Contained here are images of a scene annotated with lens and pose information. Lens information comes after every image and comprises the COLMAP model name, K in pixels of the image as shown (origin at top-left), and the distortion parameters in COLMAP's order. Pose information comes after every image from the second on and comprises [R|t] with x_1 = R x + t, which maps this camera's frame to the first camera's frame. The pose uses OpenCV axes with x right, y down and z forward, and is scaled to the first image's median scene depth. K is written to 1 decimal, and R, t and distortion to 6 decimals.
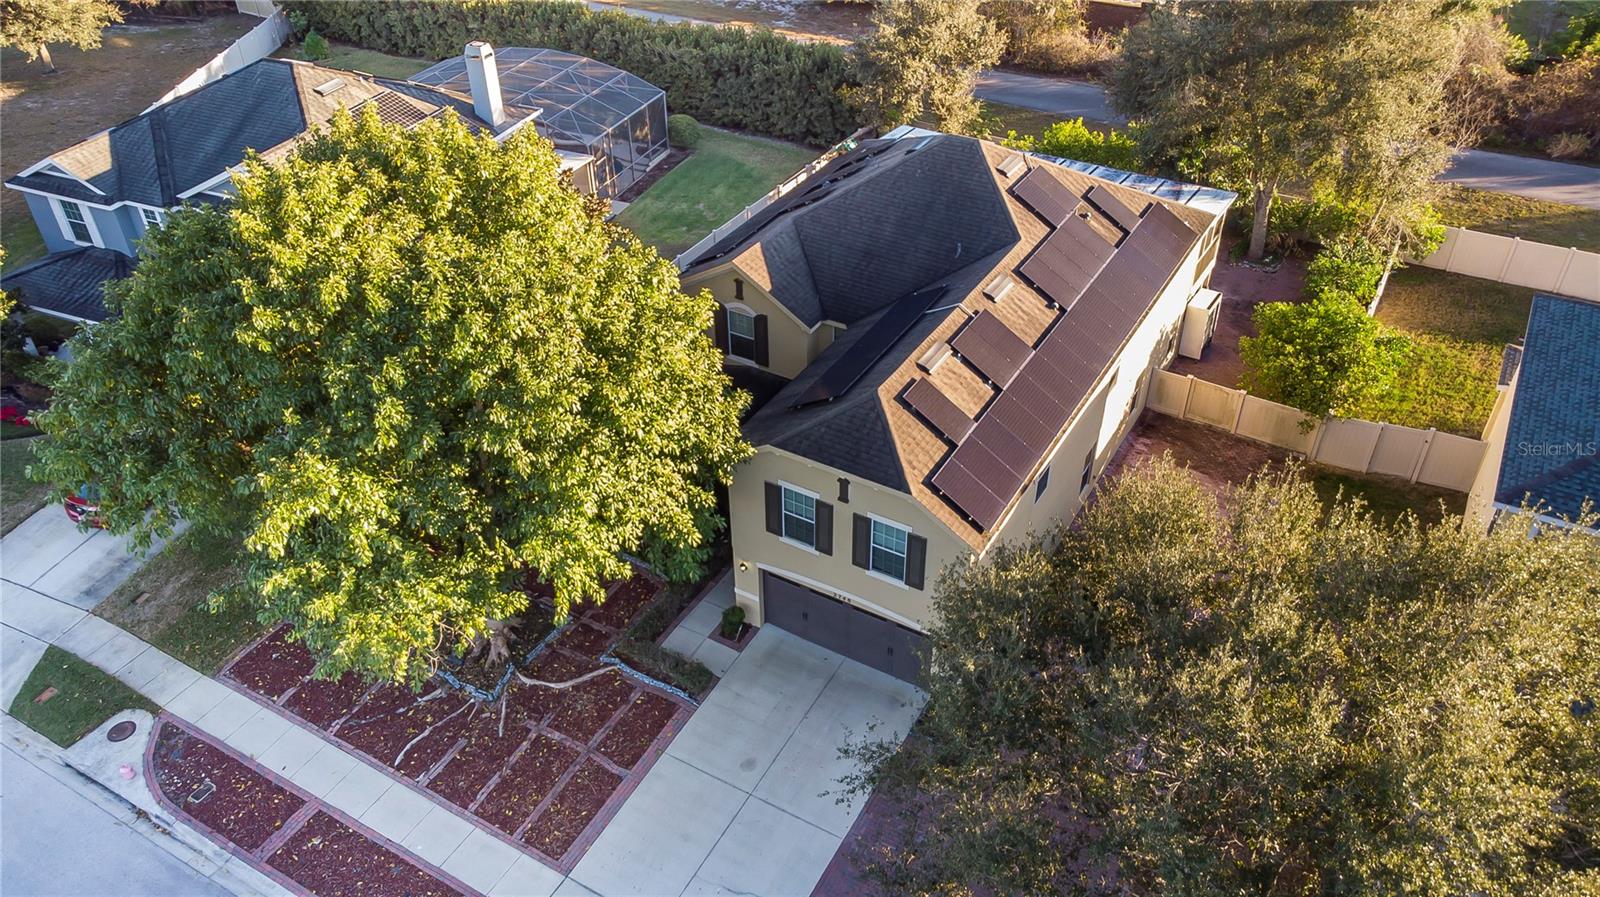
lens RADIAL K [[1184.6, 0, 800.0], [0, 1184.6, 448.5], [0, 0, 1]] dist [0.001664, 0.001157]
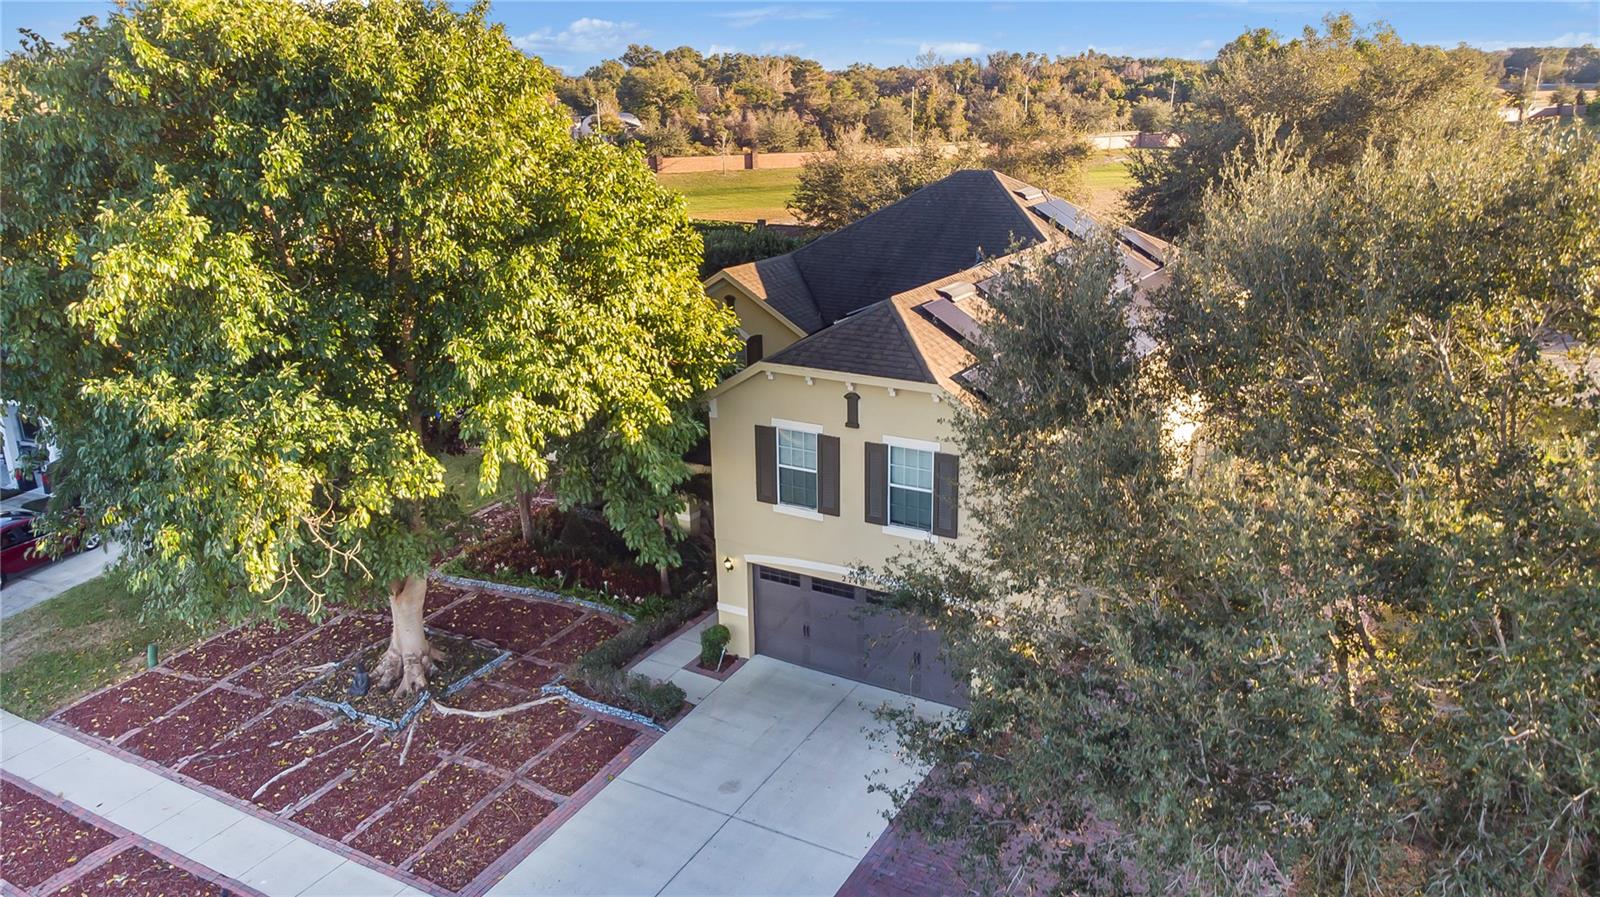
lens RADIAL K [[1222.2, 0, 777.1], [0, 1222.2, 450.7], [0, 0, 1]] dist [0.000284, 0.085938]
pose [[0.999731, -0.005420, -0.022571, 0.004019], [-0.002294, 0.944522, -0.328440, 0.311407], [0.023098, 0.328403, 0.944255, 0.209983]]
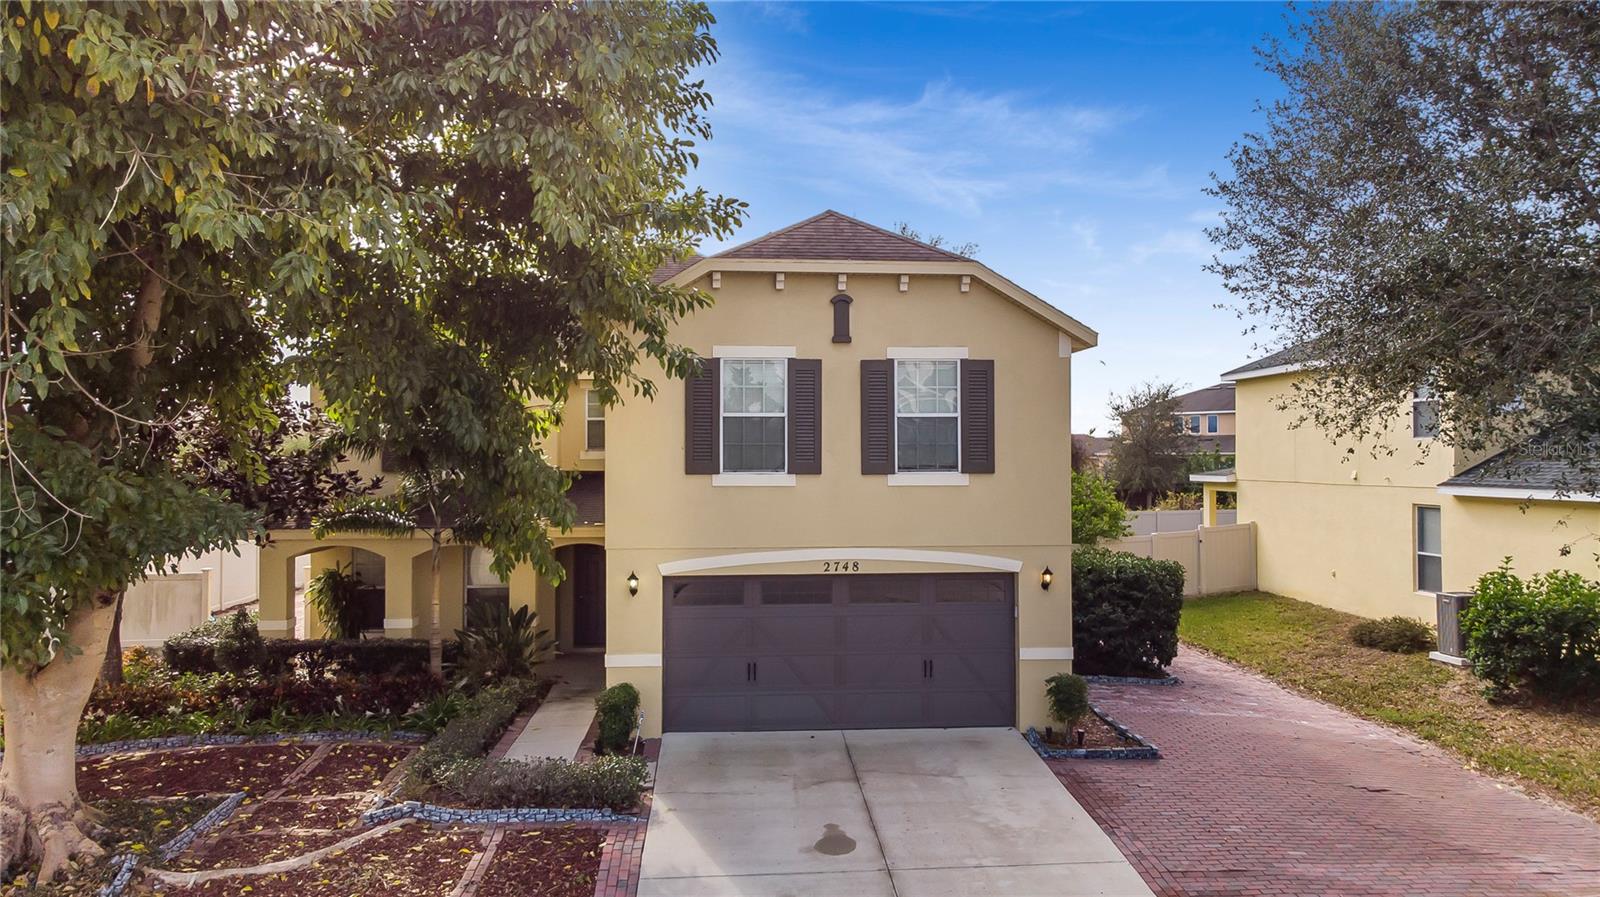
lens RADIAL K [[1184.6, 0, 800.0], [0, 1184.6, 448.5], [0, 0, 1]] dist [0.001664, 0.001157]
pose [[0.823290, 0.016659, 0.567376, -0.298944], [0.338117, 0.788487, -0.513775, 0.362999], [-0.455928, 0.614826, 0.643521, 0.619127]]
